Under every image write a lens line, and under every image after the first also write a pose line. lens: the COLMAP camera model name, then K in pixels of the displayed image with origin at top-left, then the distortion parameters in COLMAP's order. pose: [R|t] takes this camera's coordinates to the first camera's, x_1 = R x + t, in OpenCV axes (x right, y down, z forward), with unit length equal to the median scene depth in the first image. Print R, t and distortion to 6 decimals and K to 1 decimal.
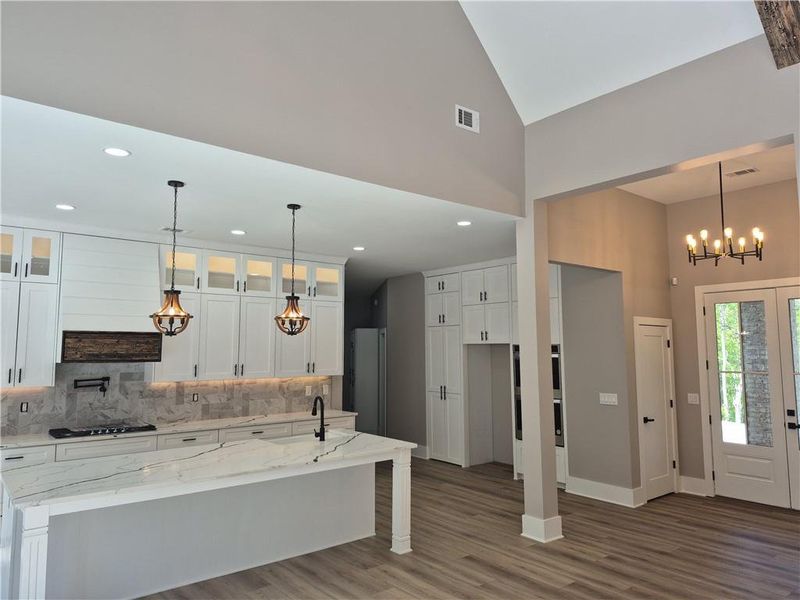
lens RADIAL K [[582.1, 0, 400.0], [0, 582.1, 300.0], [0, 0, 1]] dist [0.133565, -0.188051]
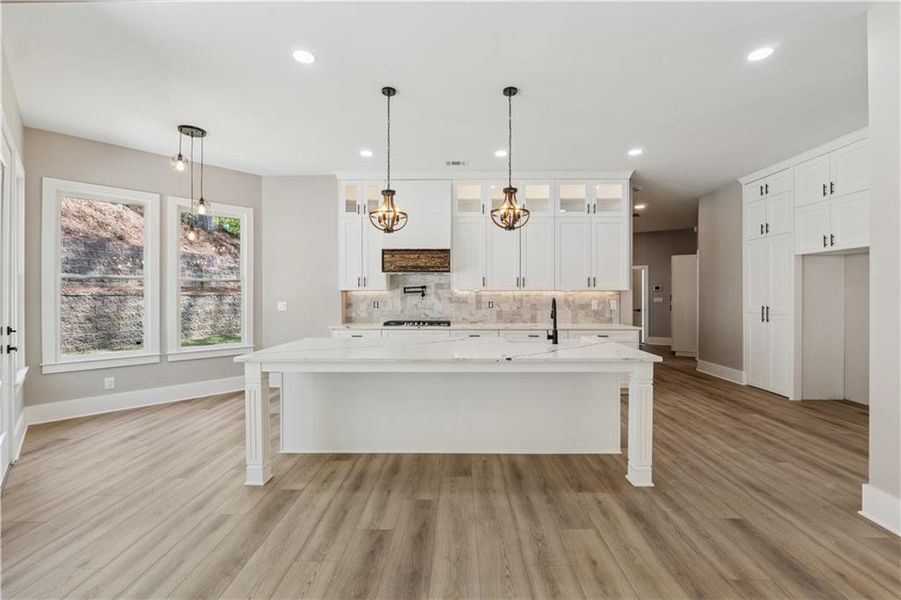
lens RADIAL K [[382.4, 0, 450.5], [0, 382.4, 300.0], [0, 0, 1]] dist [-0.001997, -0.000650]
pose [[0.763777, 0.009339, -0.645413, 0.115859], [0.051908, 0.995768, 0.075836, 0.098881], [0.643390, -0.091424, 0.760060, 0.373815]]
